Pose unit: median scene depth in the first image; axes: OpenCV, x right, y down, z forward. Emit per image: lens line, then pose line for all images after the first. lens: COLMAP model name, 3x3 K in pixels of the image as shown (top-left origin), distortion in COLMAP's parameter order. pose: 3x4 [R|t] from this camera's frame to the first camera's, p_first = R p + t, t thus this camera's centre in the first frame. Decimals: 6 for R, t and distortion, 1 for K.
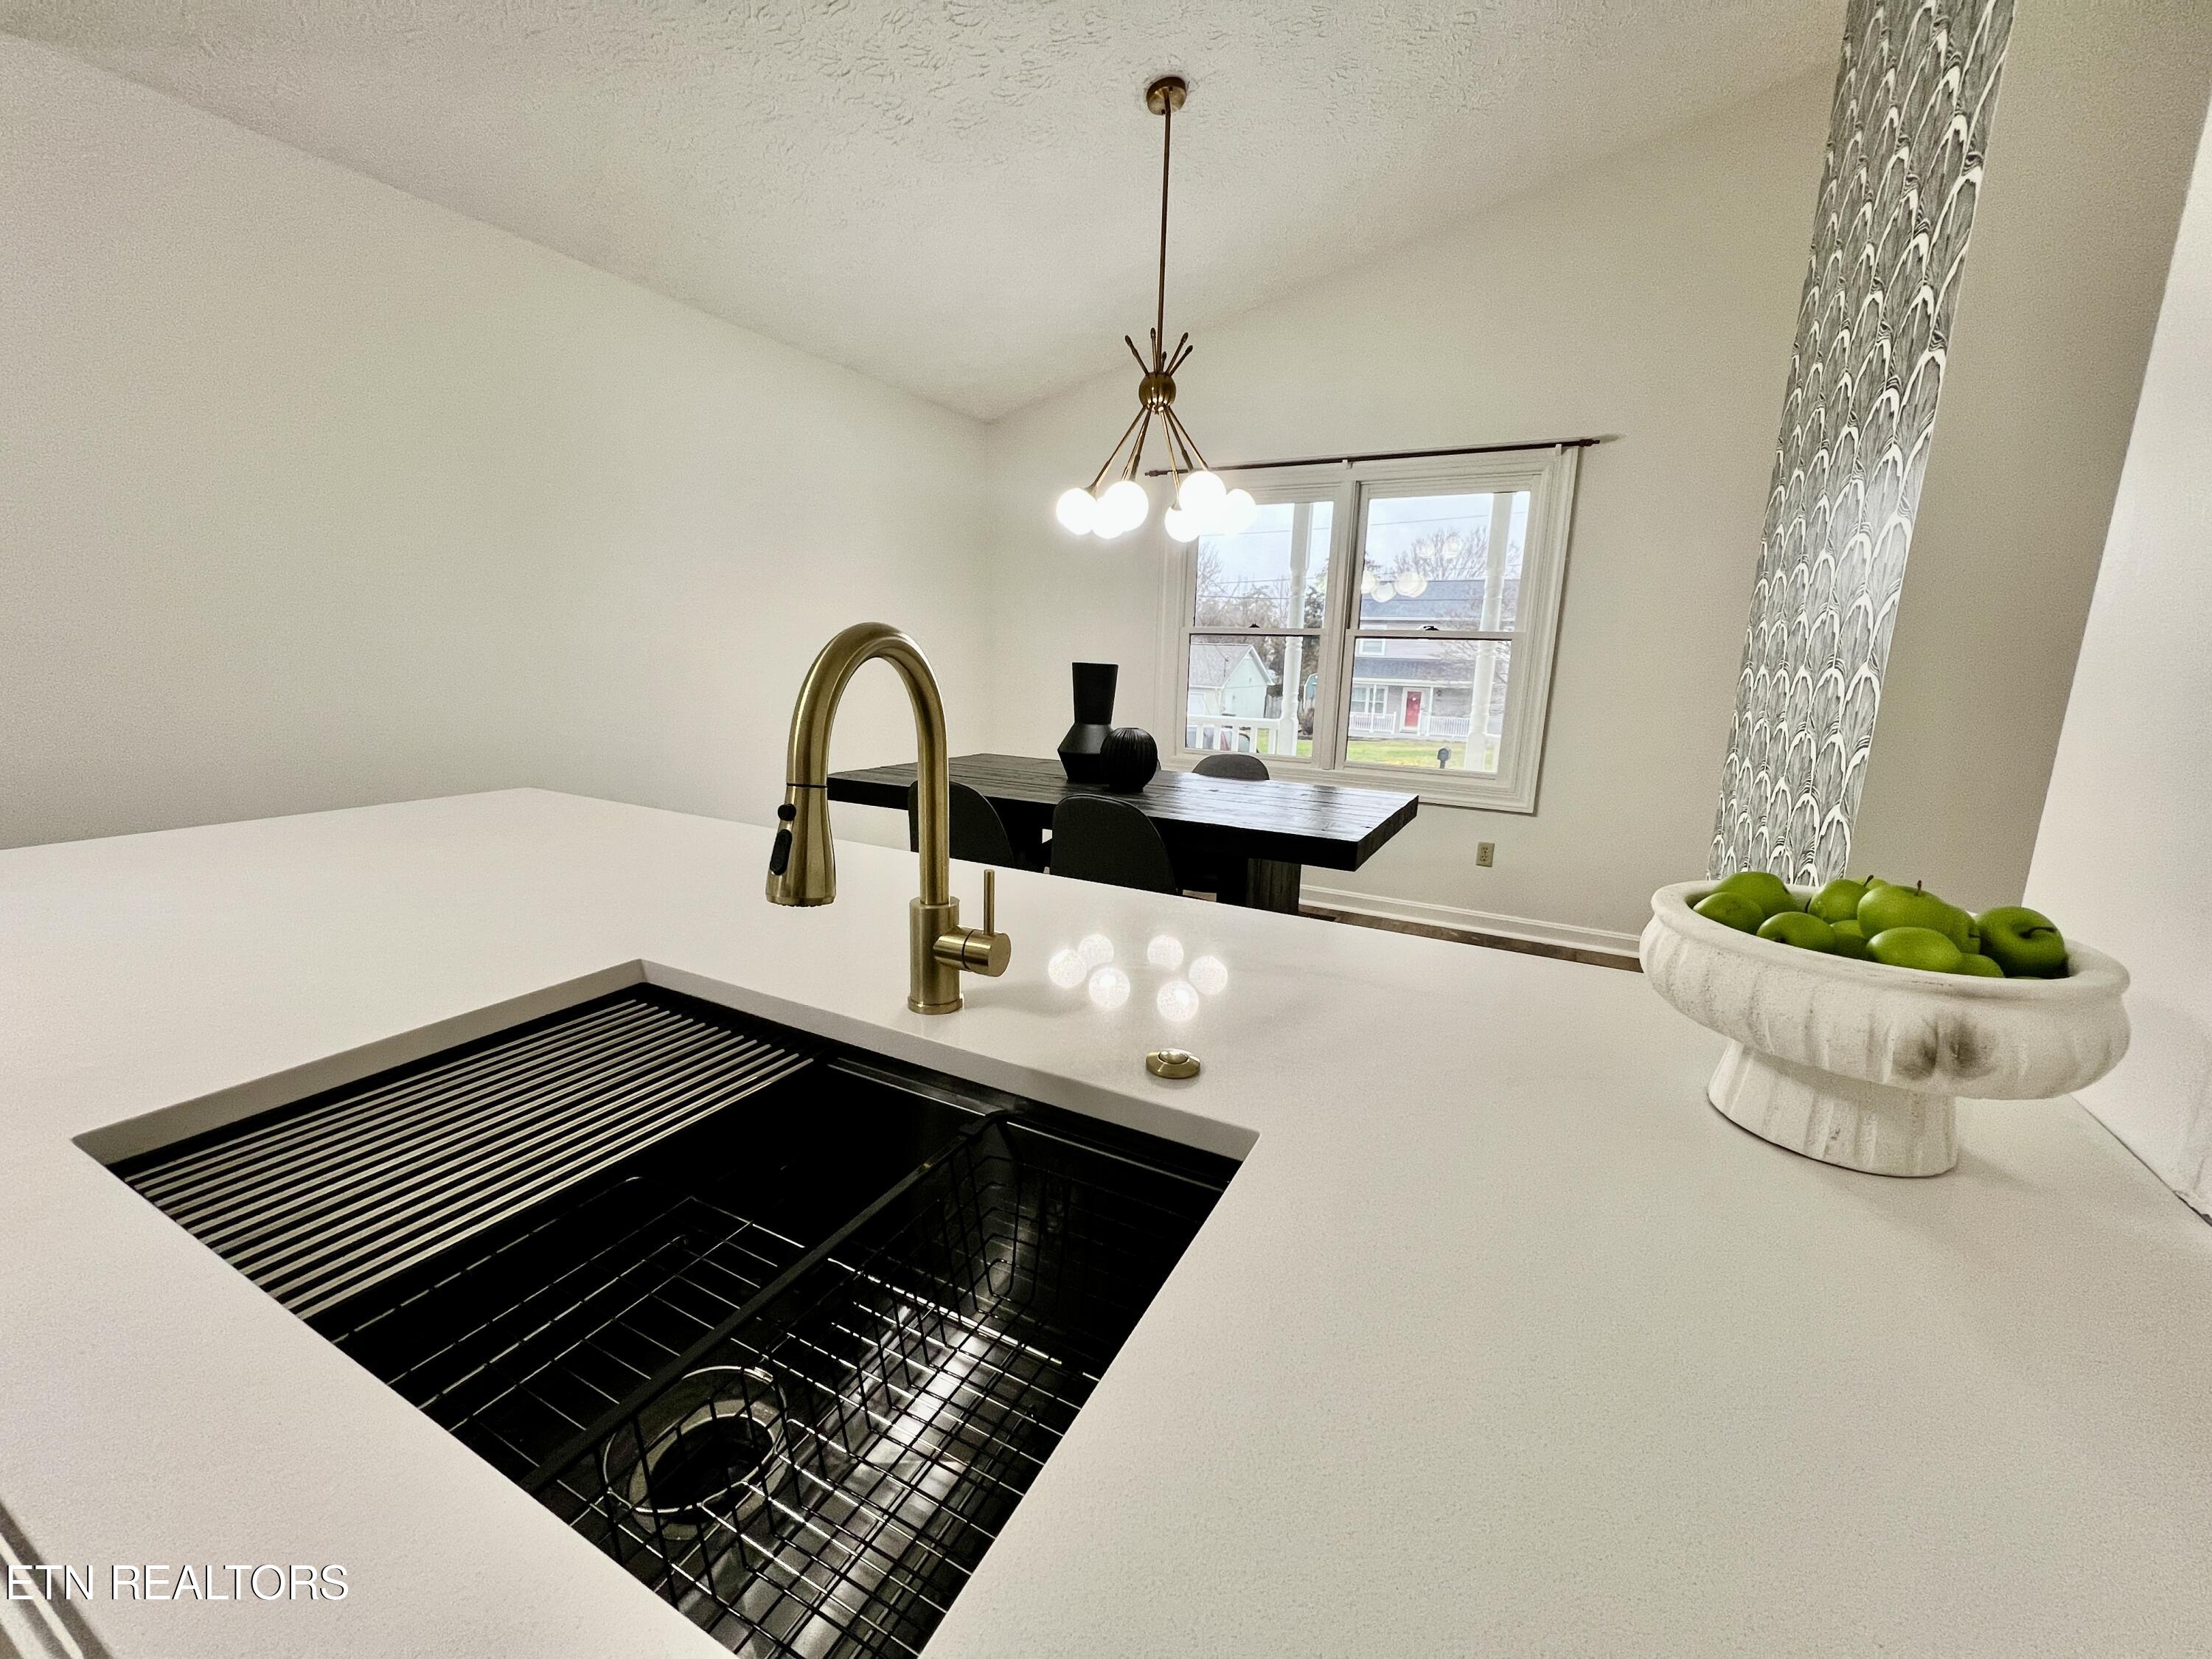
lens RADIAL K [[967.8, 0, 1092.1], [0, 967.8, 849.8], [0, 0, 1]] dist [0.002119, 0.000012]
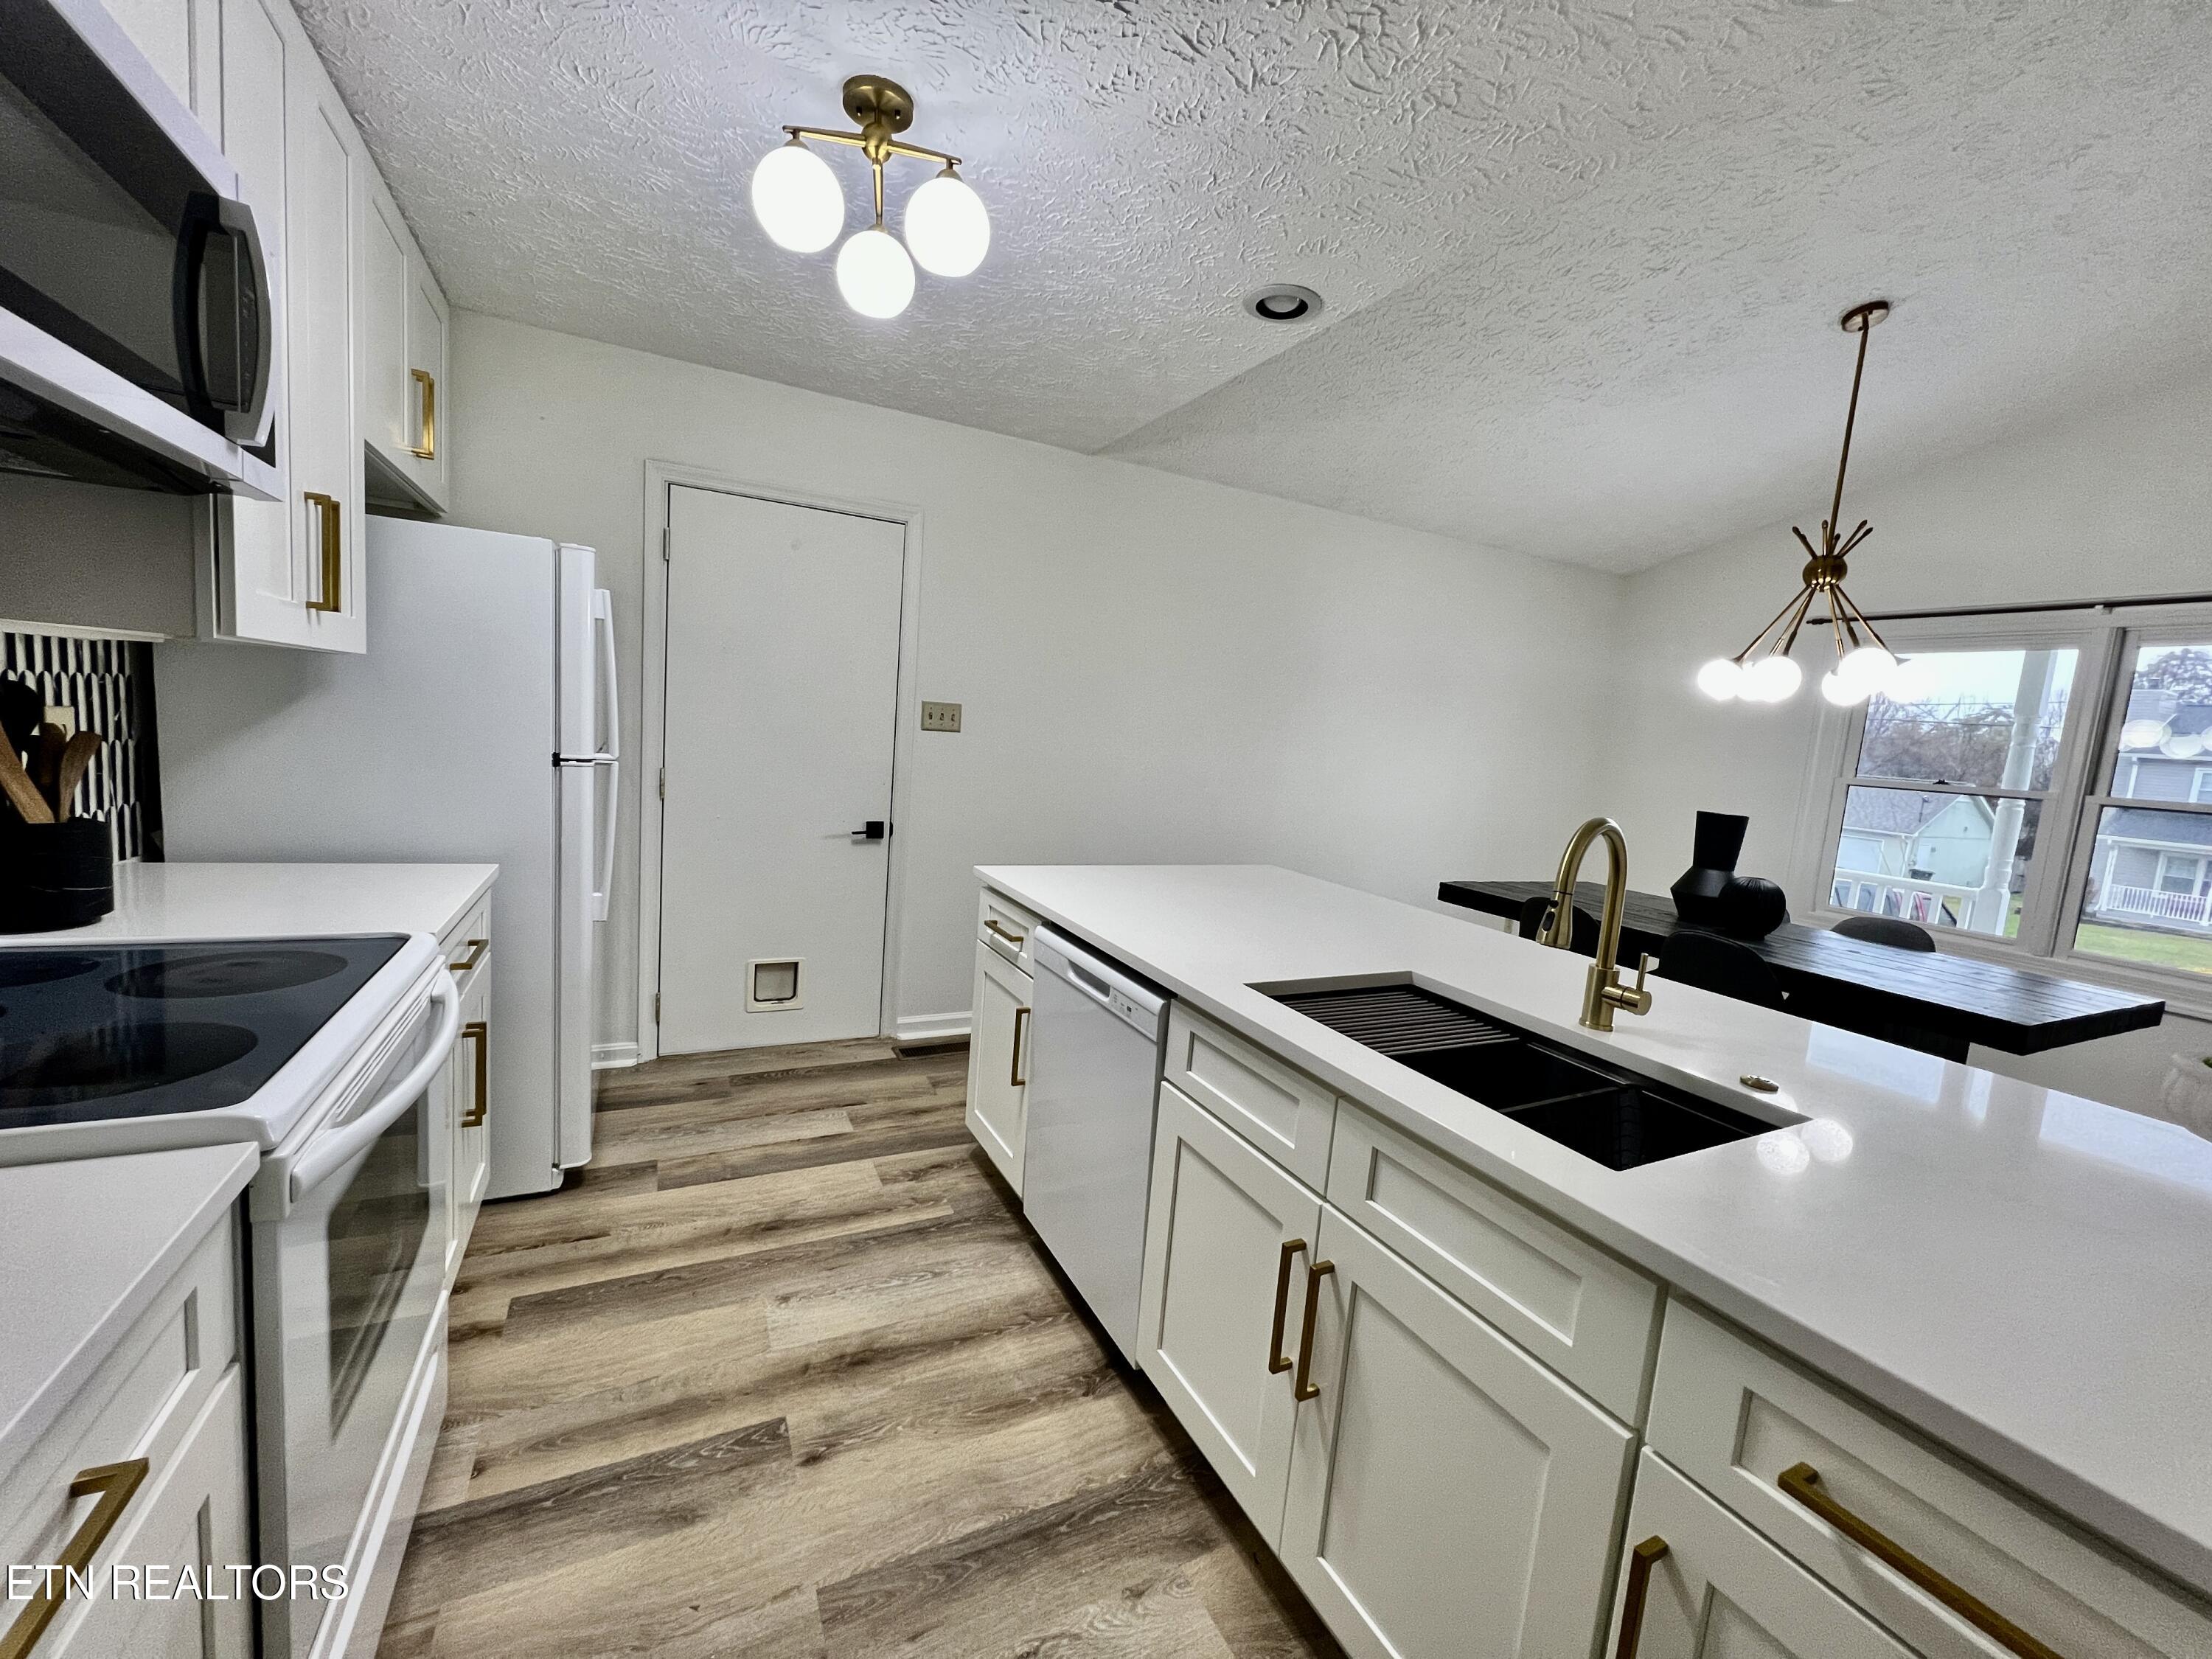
lens RADIAL K [[879.4, 0, 1098.0], [0, 879.4, 825.9], [0, 0, 1]] dist [-0.001966, -0.000316]
pose [[0.815523, 0.103411, -0.569410, -0.006497], [-0.177350, 0.981224, -0.075805, 0.019282], [0.550880, 0.162805, 0.818551, -0.194688]]
